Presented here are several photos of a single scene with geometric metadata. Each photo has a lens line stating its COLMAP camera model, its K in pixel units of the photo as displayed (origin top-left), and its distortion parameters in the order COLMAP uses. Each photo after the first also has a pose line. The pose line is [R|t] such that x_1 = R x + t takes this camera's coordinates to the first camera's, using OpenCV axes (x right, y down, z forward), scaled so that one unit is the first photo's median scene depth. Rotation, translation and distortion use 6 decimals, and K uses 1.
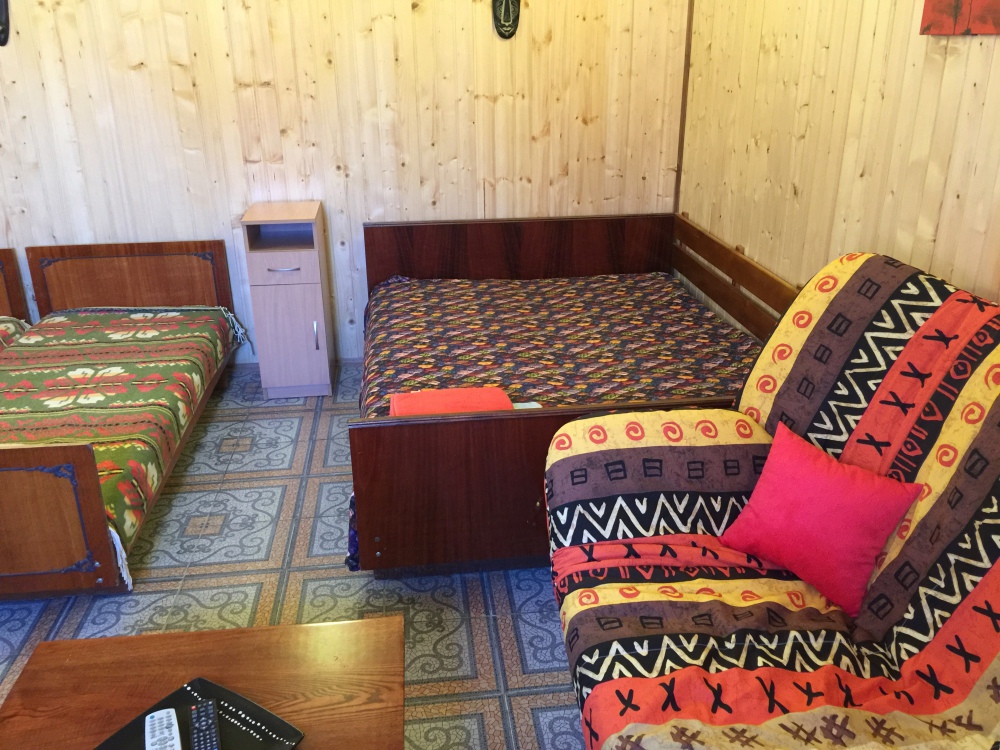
lens RADIAL K [[847.4, 0, 500.3], [0, 847.4, 371.2], [0, 0, 1]] dist [0.078466, -0.136400]
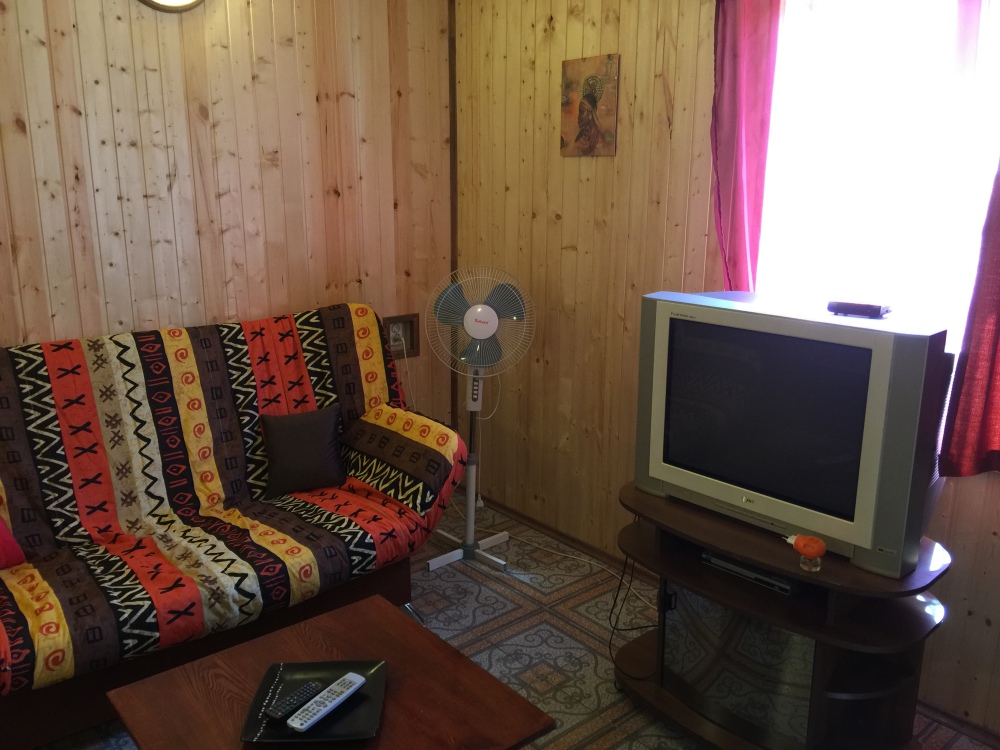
lens RADIAL K [[847.4, 0, 499.7], [0, 847.4, 374.8], [0, 0, 1]] dist [0.078466, -0.136400]
pose [[-0.561847, -0.193936, 0.804187, -0.626025], [0.305238, 0.854932, 0.419429, -0.191334], [-0.768868, 0.481124, -0.421144, 0.459934]]
